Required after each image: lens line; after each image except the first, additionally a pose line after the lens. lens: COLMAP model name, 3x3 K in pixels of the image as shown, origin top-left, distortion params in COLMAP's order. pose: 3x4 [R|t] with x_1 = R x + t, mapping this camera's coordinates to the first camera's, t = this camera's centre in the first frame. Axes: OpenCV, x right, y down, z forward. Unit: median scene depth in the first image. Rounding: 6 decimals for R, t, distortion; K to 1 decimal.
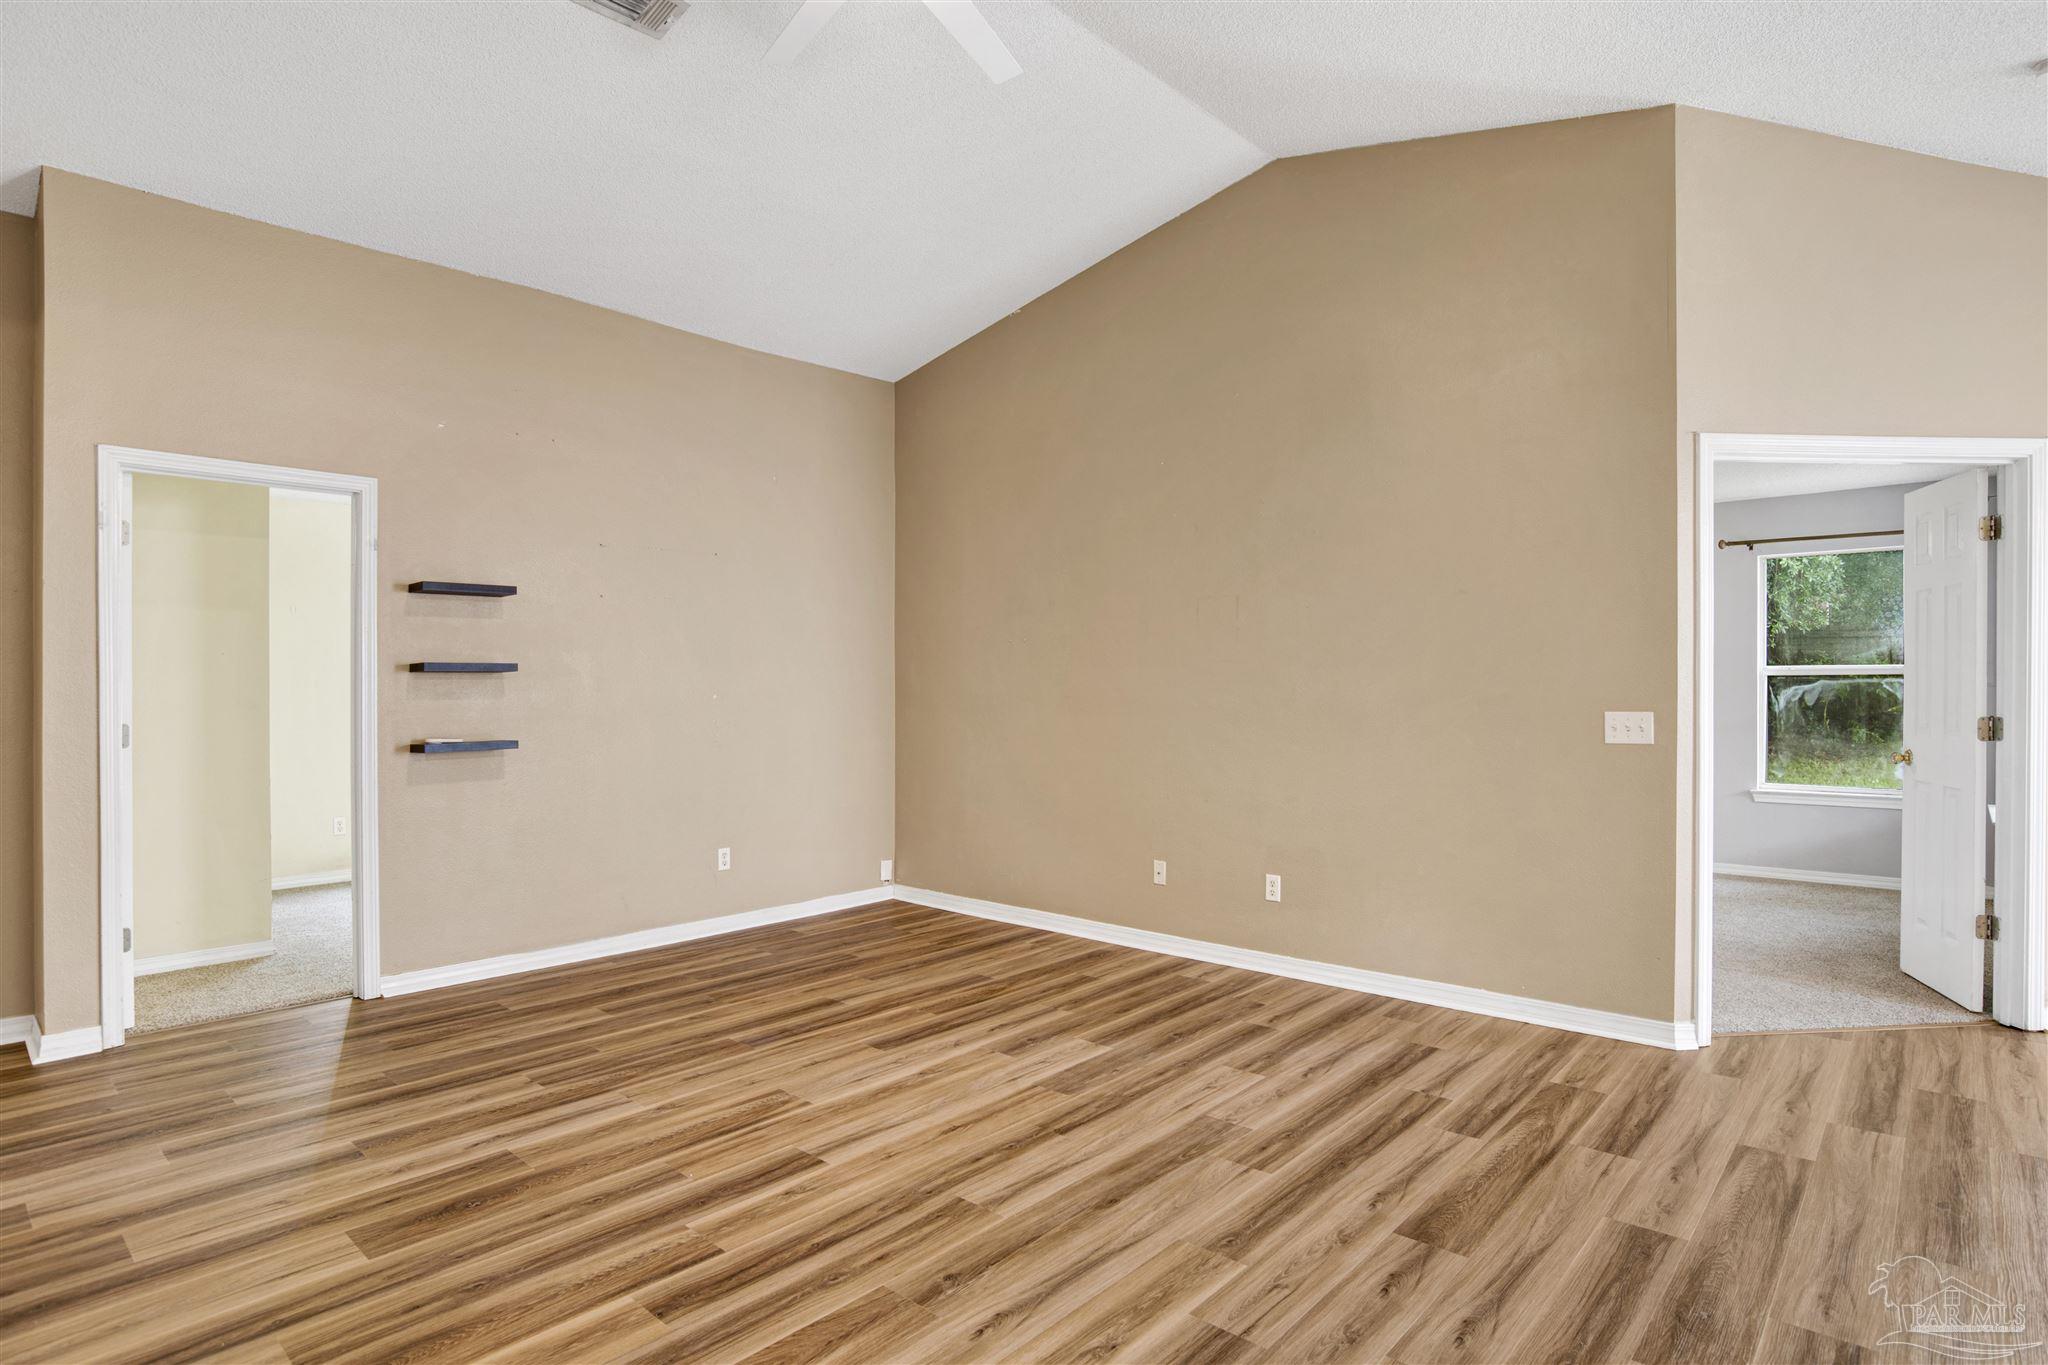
lens RADIAL K [[1071.9, 0, 1027.4], [0, 1071.9, 674.1], [0, 0, 1]] dist [-0.048368, 0.007288]
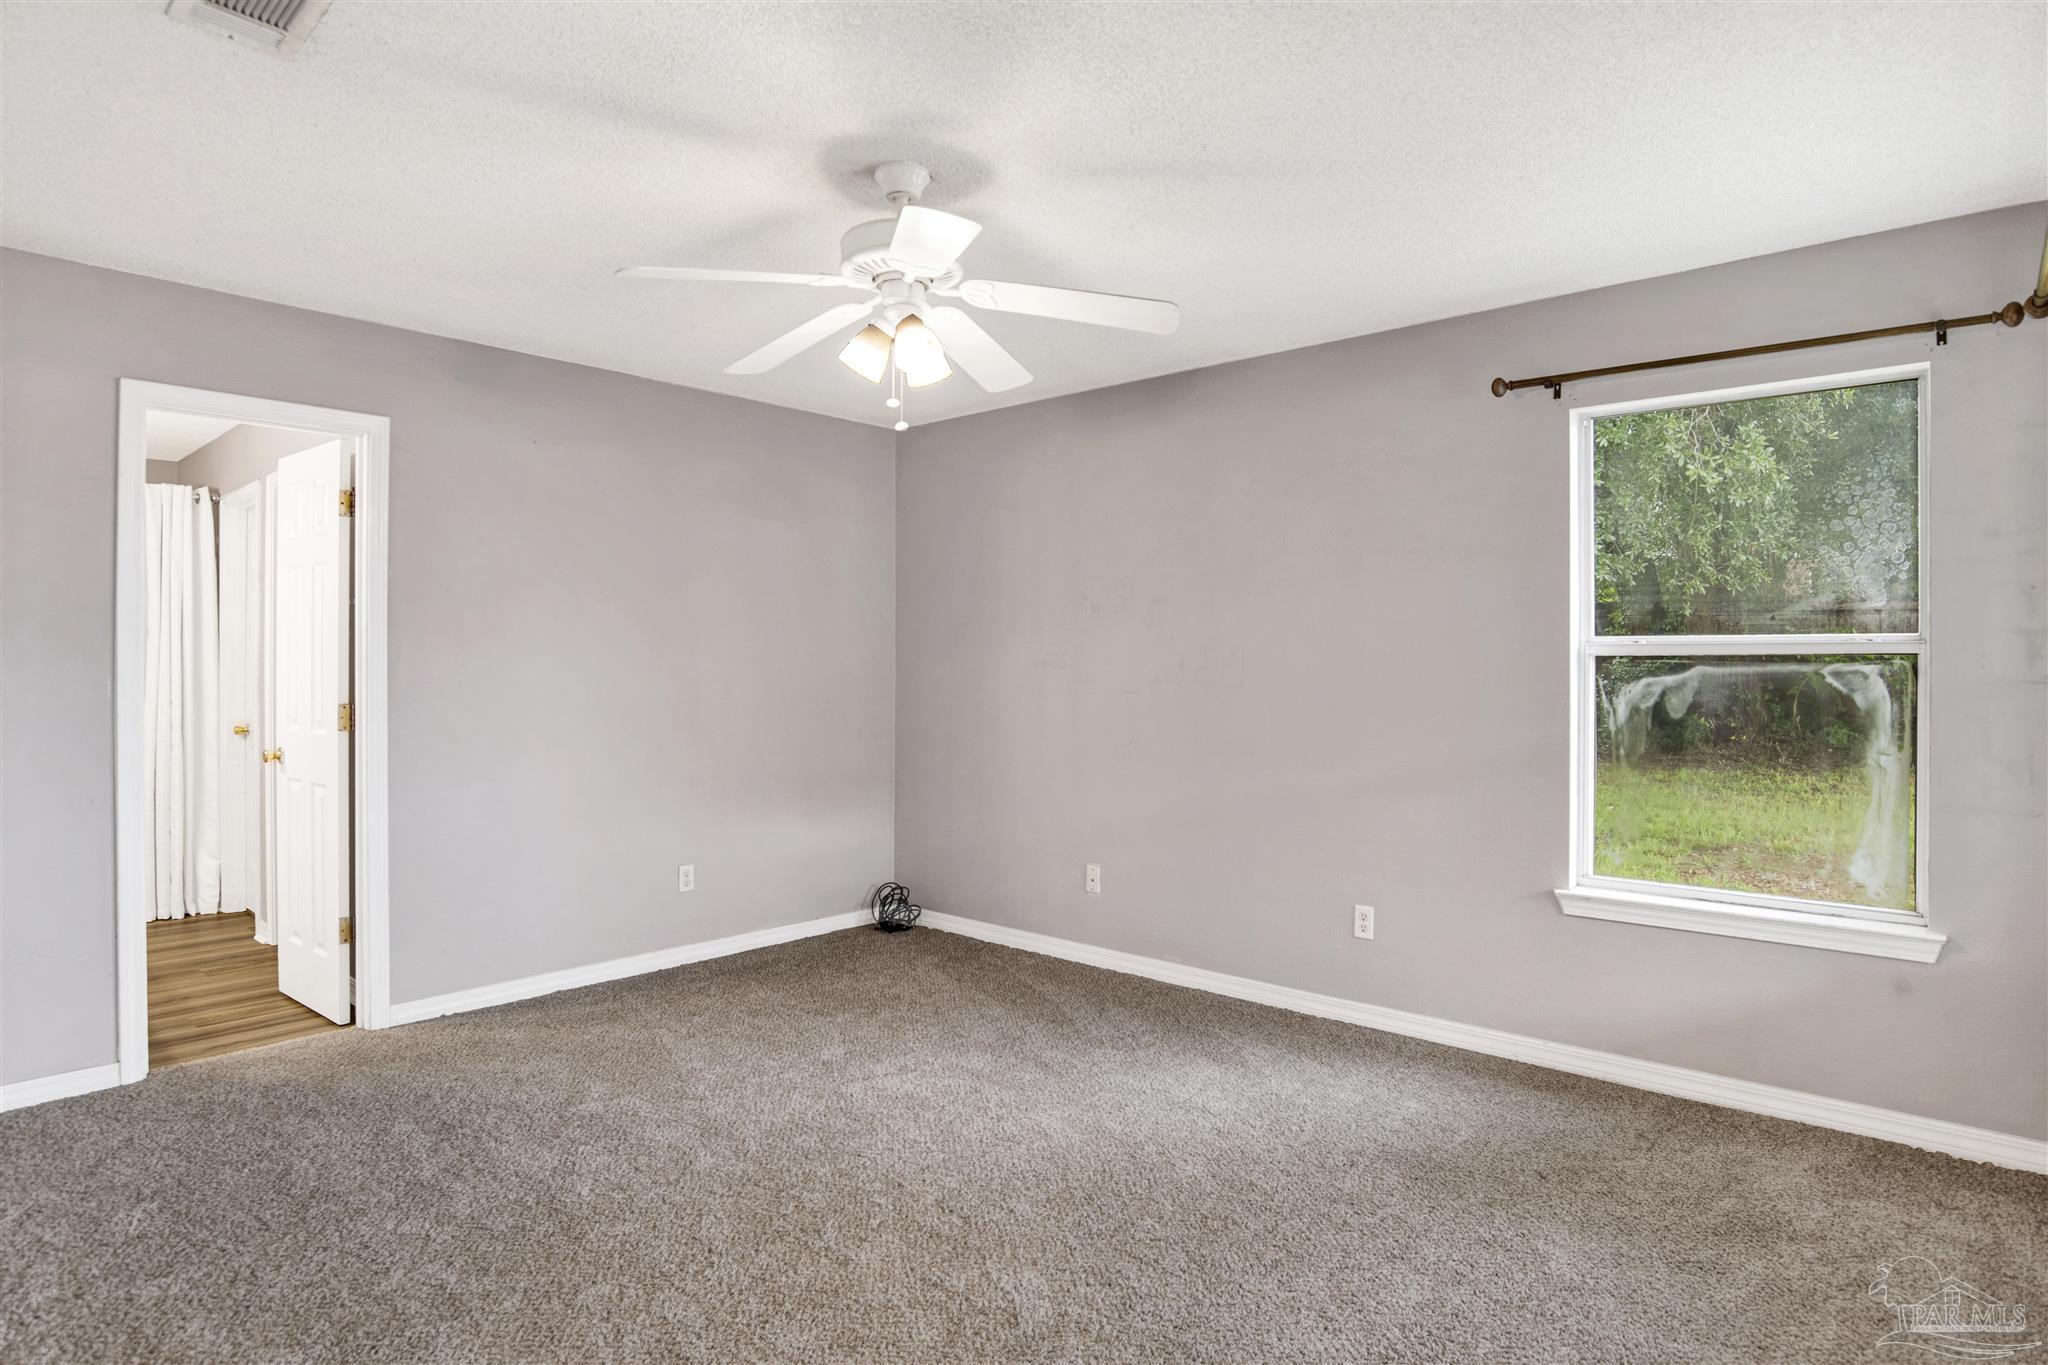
lens RADIAL K [[1112.0, 0, 1044.9], [0, 1112.0, 675.0], [0, 0, 1]] dist [-0.024810, -0.000007]
pose [[0.999363, -0.001629, 0.035656, 0.432599], [0.001204, 0.999928, 0.011937, 0.003558], [-0.035673, -0.011887, 0.999293, 0.494089]]
